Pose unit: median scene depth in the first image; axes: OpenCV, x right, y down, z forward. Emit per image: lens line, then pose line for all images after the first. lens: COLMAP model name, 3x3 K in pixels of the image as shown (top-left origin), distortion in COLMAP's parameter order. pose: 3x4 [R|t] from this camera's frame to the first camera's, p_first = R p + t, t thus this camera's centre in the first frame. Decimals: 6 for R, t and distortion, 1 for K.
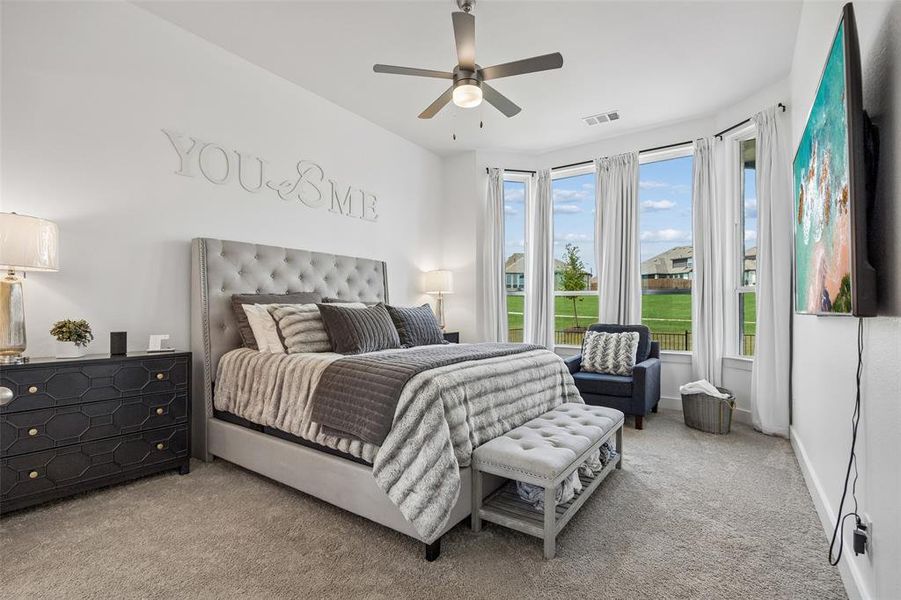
lens RADIAL K [[423.2, 0, 446.2], [0, 423.2, 305.8], [0, 0, 1]] dist [-0.005509, 0.000123]
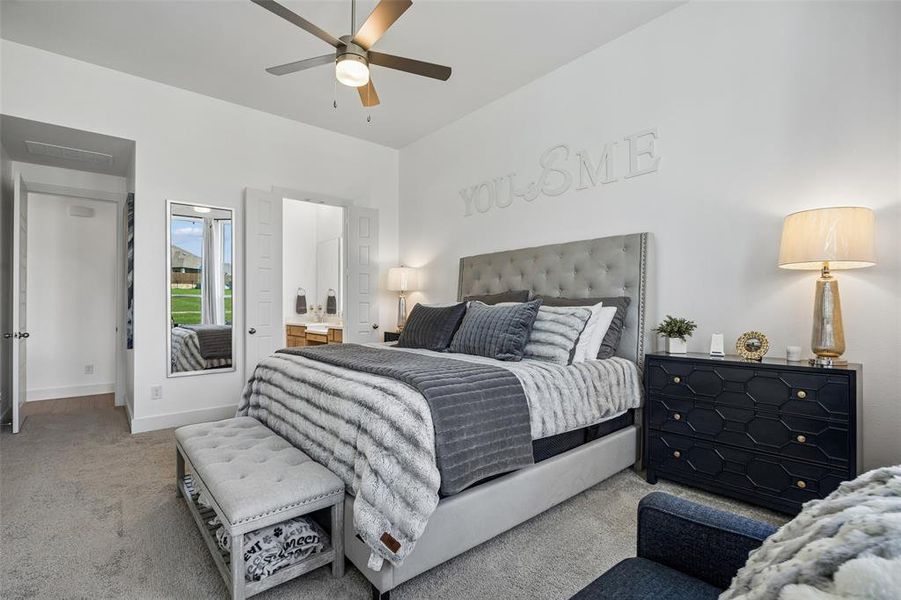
lens RADIAL K [[423.2, 0, 450.4], [0, 423.2, 303.9], [0, 0, 1]] dist [-0.005509, 0.000123]
pose [[-0.277696, -0.009097, -0.960626, 0.573814], [0.007200, 0.999907, -0.011551, 0.009450], [0.960642, -0.010124, -0.277605, 0.947780]]
